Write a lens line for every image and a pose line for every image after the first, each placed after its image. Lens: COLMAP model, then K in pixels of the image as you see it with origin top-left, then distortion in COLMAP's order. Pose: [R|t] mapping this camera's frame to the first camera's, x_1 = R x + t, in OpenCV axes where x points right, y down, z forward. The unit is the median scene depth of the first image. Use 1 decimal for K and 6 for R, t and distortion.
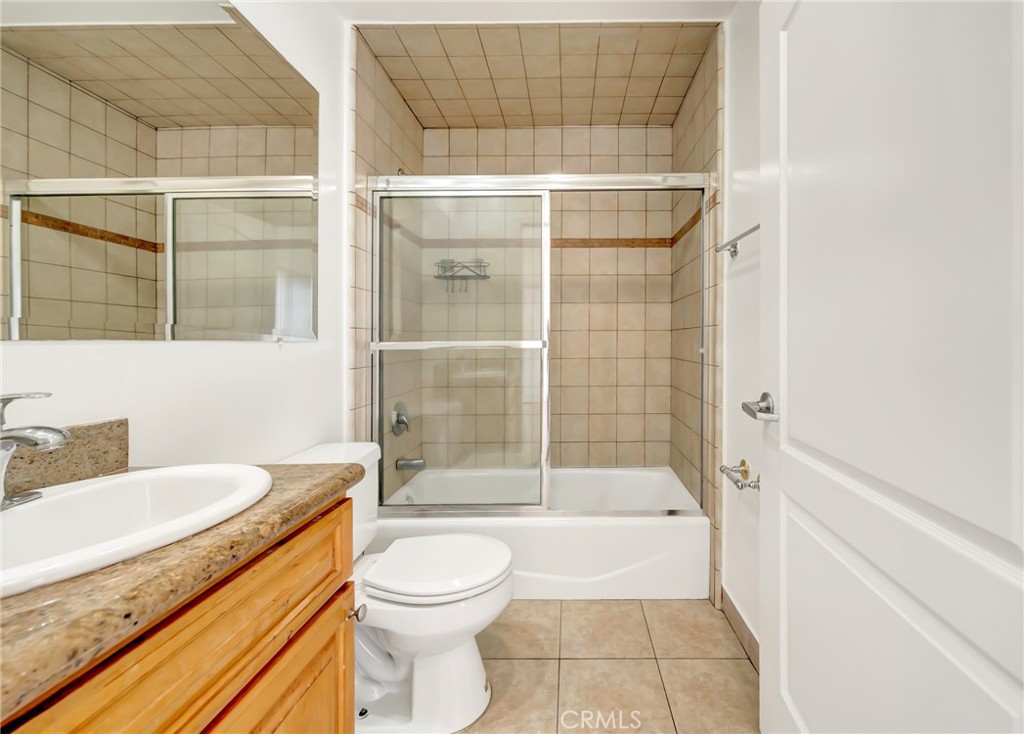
lens RADIAL K [[421.9, 0, 512.1], [0, 421.9, 339.6], [0, 0, 1]] dist [-0.000868, -0.000030]
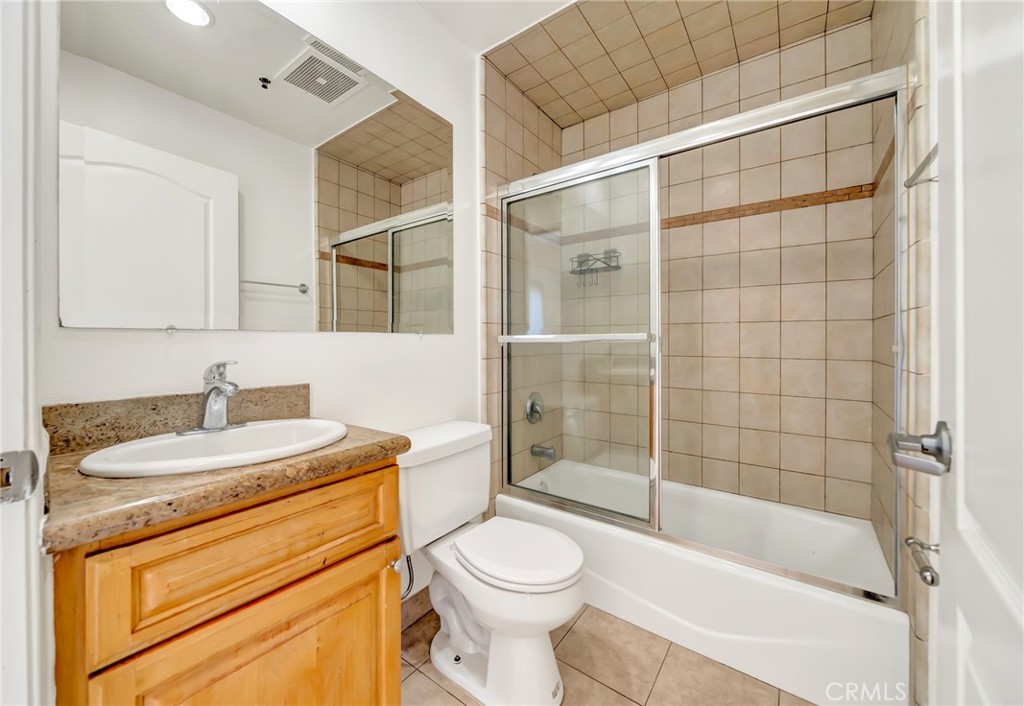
lens RADIAL K [[393.0, 0, 513.7], [0, 393.0, 341.1], [0, 0, 1]] dist [-0.001086, -0.000067]
pose [[0.820890, 0.010616, -0.570988, 0.288671], [-0.008241, 0.999943, 0.006744, 0.013666], [0.571027, -0.000831, 0.820931, 0.170187]]
